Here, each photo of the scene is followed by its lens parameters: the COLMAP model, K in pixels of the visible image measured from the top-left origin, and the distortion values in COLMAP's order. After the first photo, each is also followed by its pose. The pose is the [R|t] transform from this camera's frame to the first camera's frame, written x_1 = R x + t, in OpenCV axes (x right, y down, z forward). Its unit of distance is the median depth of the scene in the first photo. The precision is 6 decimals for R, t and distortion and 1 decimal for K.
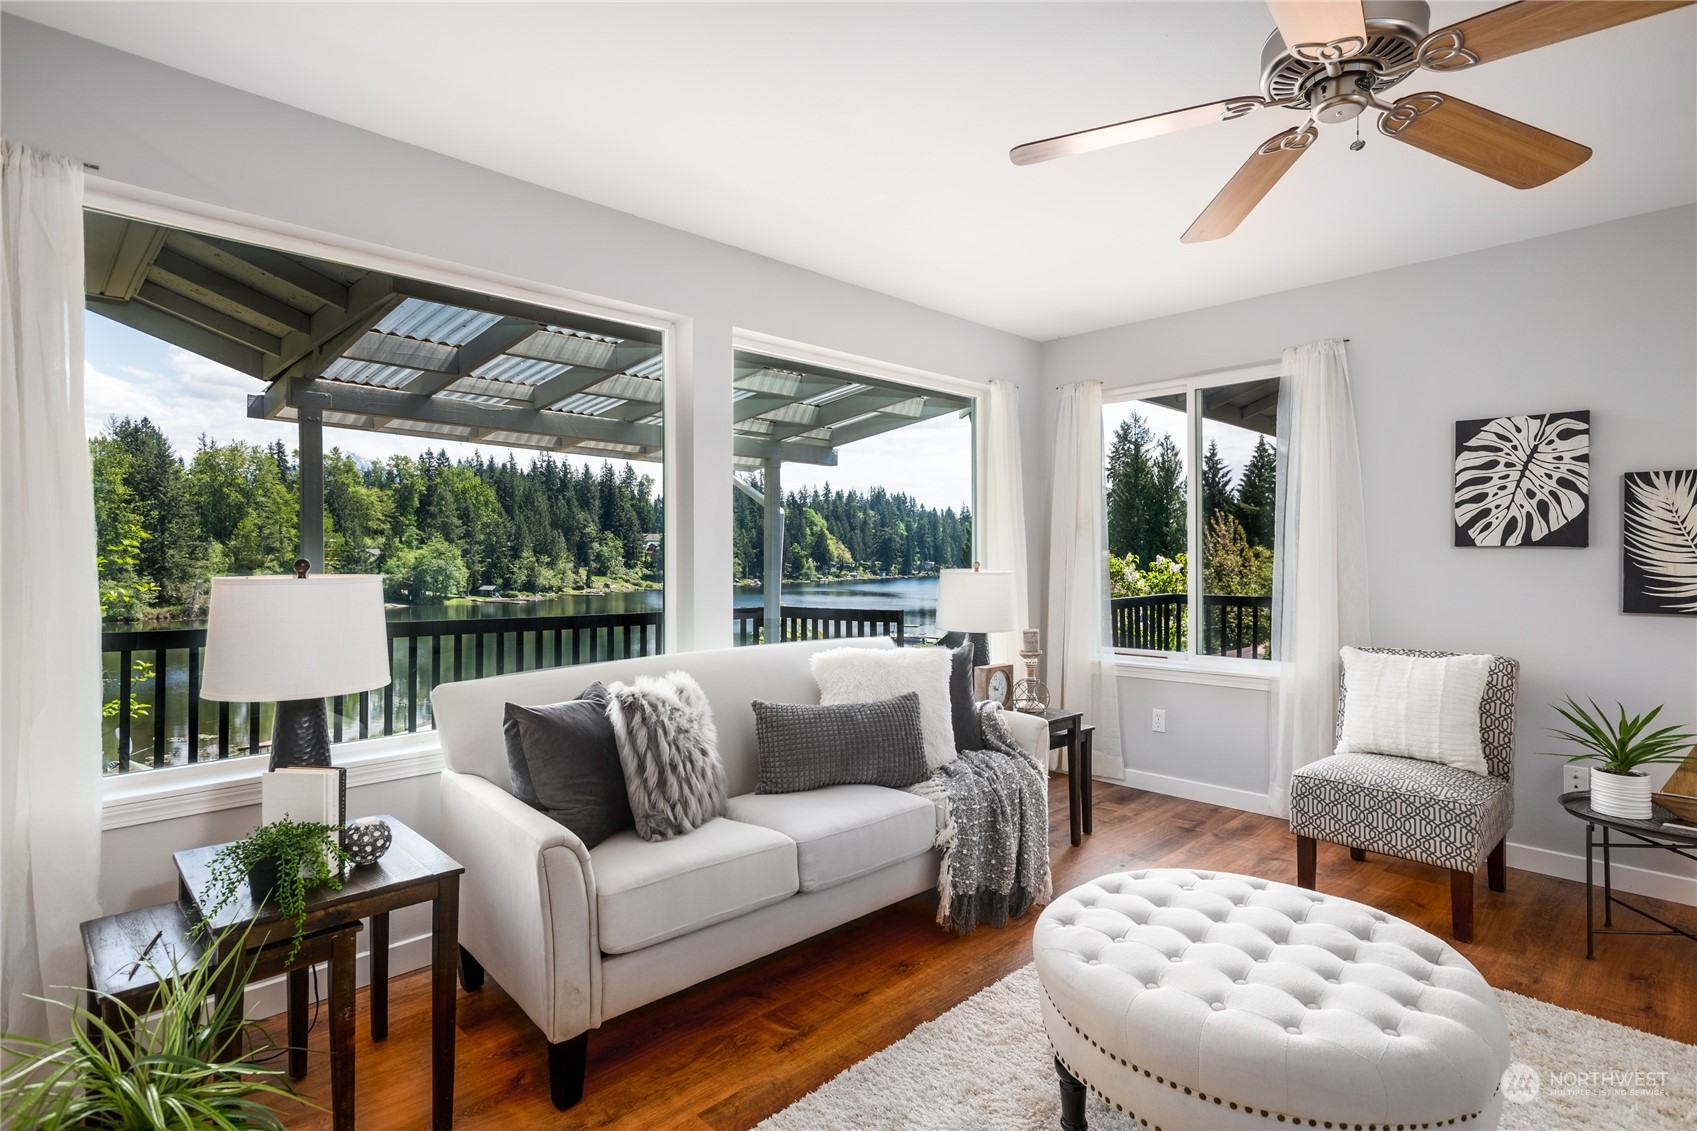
lens RADIAL K [[849.8, 0, 848.5], [0, 849.8, 565.5], [0, 0, 1]] dist [0.014548, 0.001445]
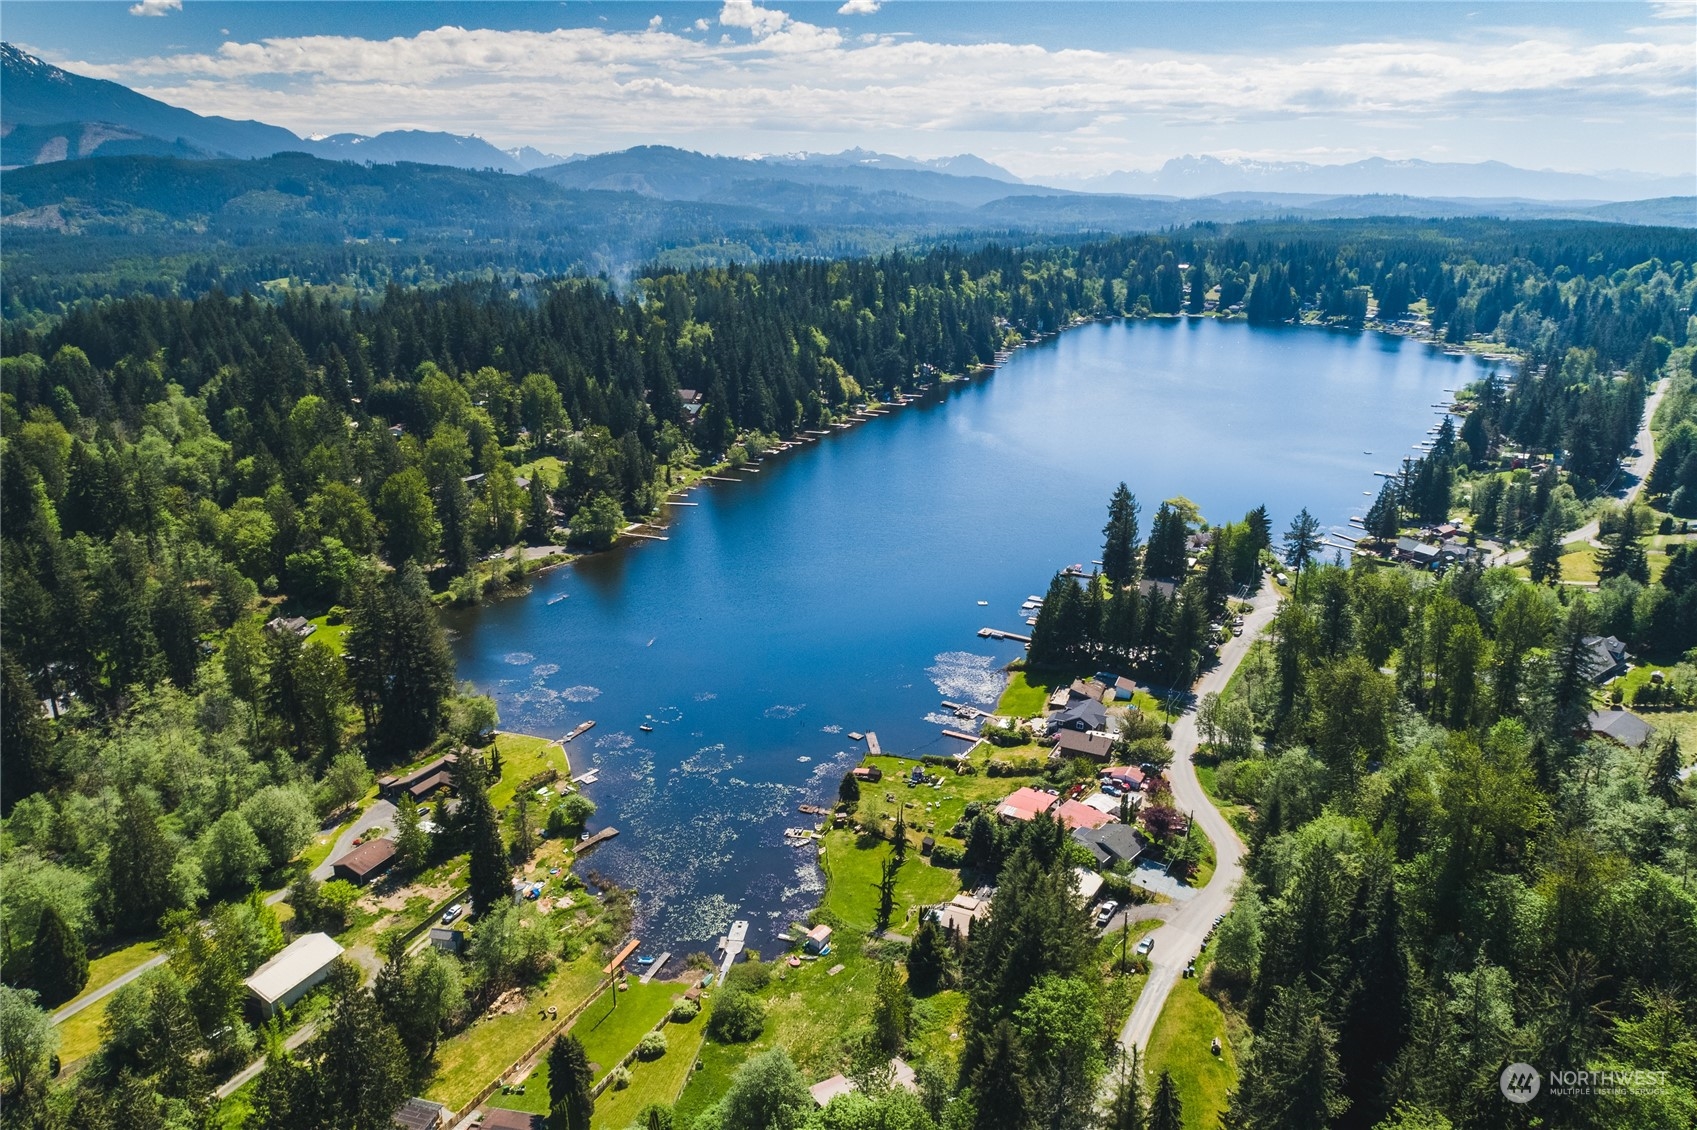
lens RADIAL K [[1152.4, 0, 848.5], [0, 1152.4, 565.0], [0, 0, 1]] dist [0.019341, -0.003317]
pose [[0.997243, -0.022532, 0.070695, -0.169694], [0.000801, 0.955990, 0.293399, -0.321324], [-0.074195, -0.292534, 0.953373, -0.528469]]
